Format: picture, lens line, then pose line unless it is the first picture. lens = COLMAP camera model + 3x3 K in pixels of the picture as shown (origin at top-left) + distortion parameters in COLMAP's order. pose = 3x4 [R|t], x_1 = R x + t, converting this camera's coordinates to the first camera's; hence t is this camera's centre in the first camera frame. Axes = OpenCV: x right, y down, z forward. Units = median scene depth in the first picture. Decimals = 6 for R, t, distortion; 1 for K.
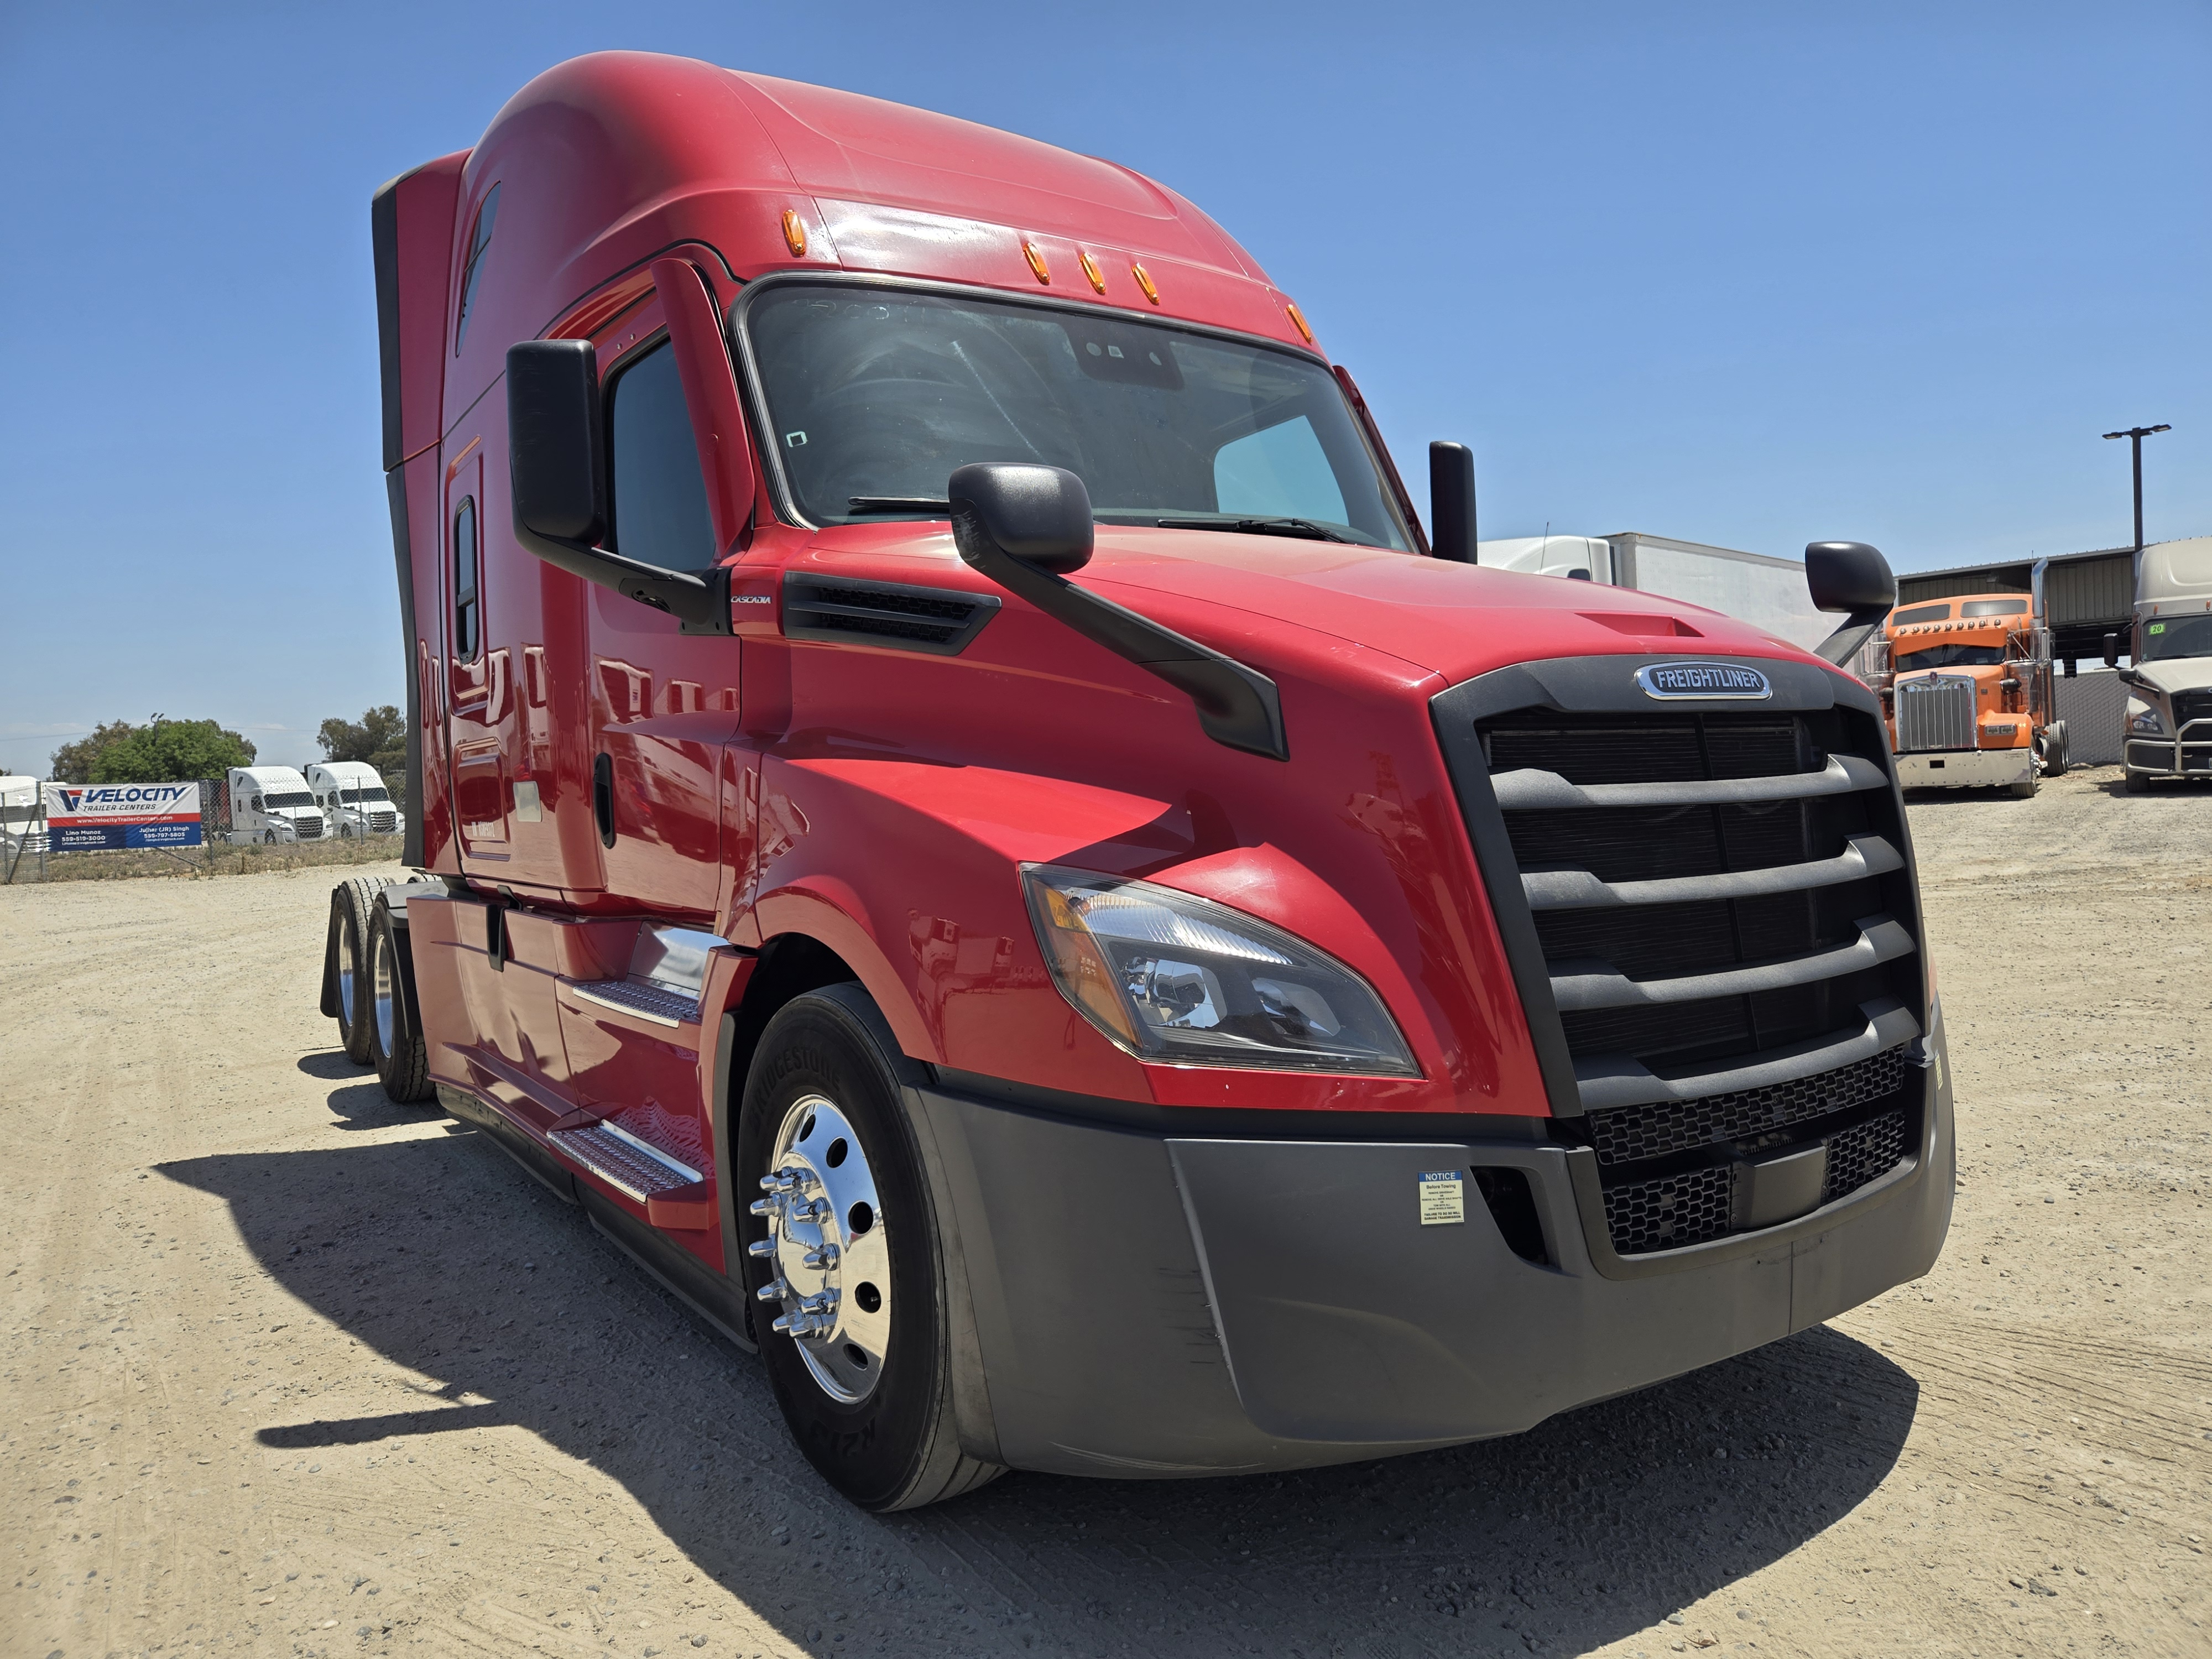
lens RADIAL K [[1478.0, 0, 1105.0], [0, 1478.0, 818.4], [0, 0, 1]] dist [0.037897, 0.001144]
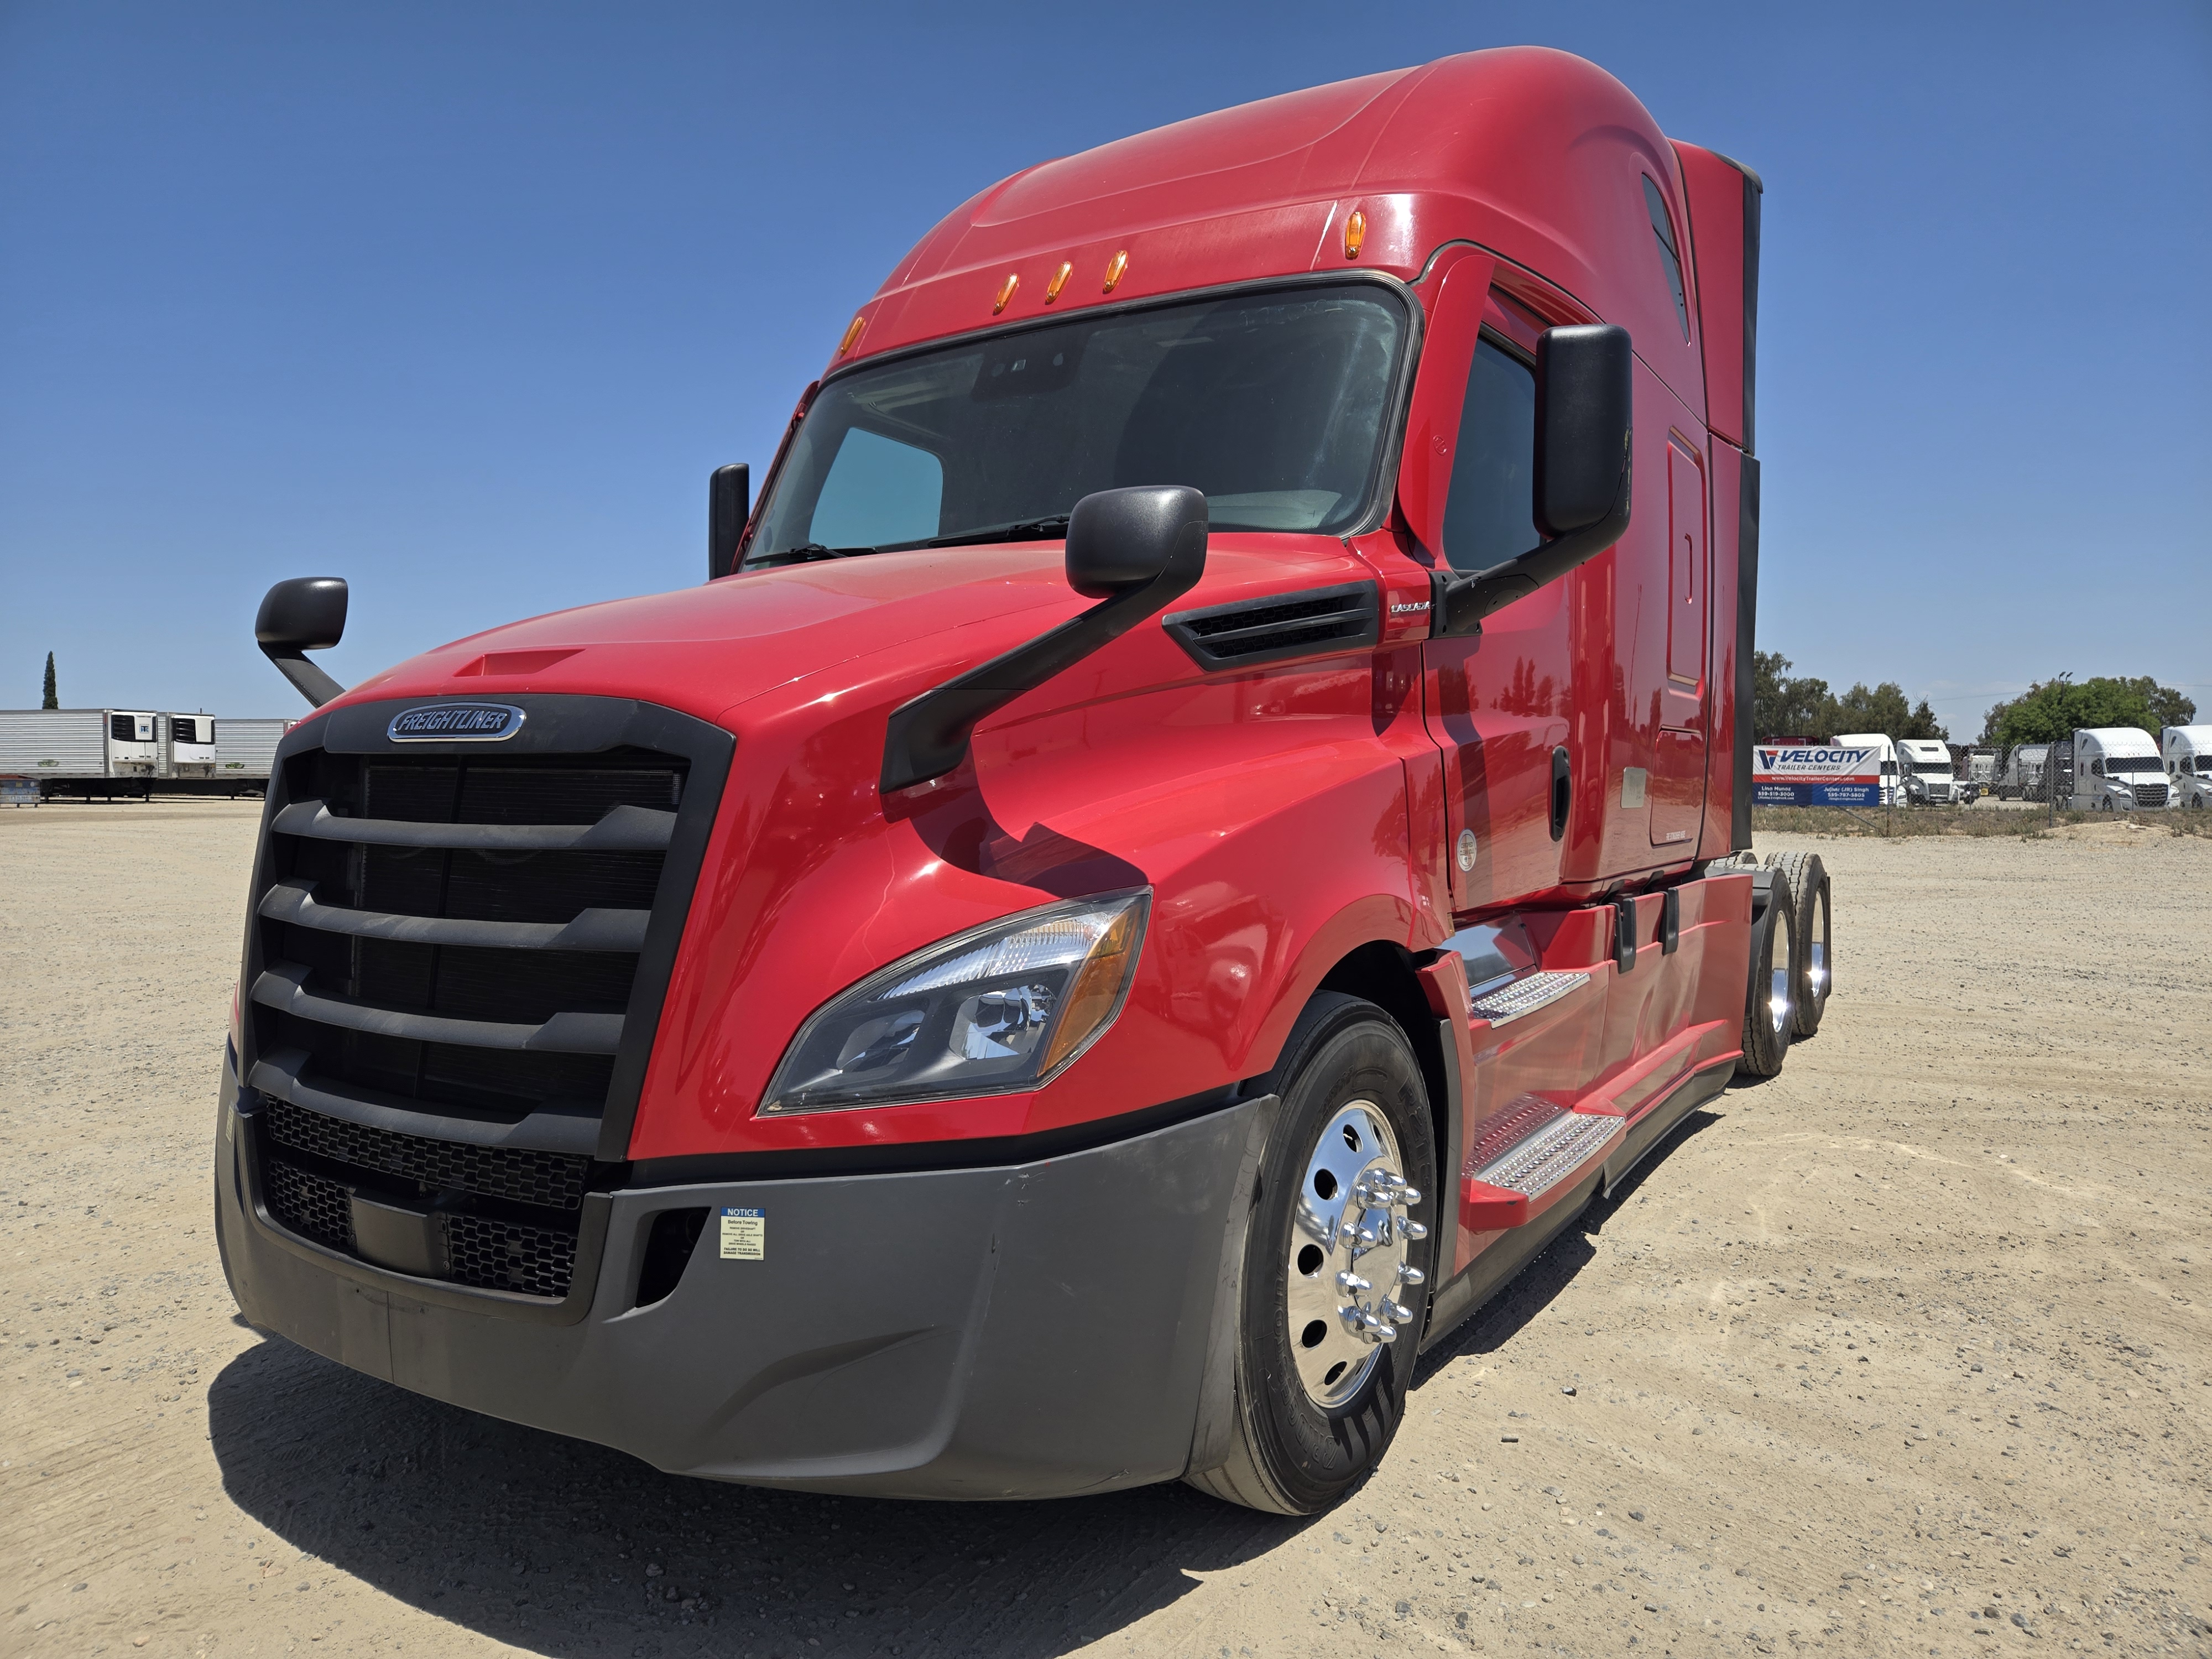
lens RADIAL K [[1472.7, 0, 1106.0], [0, 1472.7, 829.5], [0, 0, 1]] dist [0.066955, -0.053247]
pose [[0.408011, 0.078790, -0.909571, 0.125895], [-0.046740, 0.996765, 0.065376, -0.009065], [0.911780, 0.015839, 0.410373, 0.083959]]
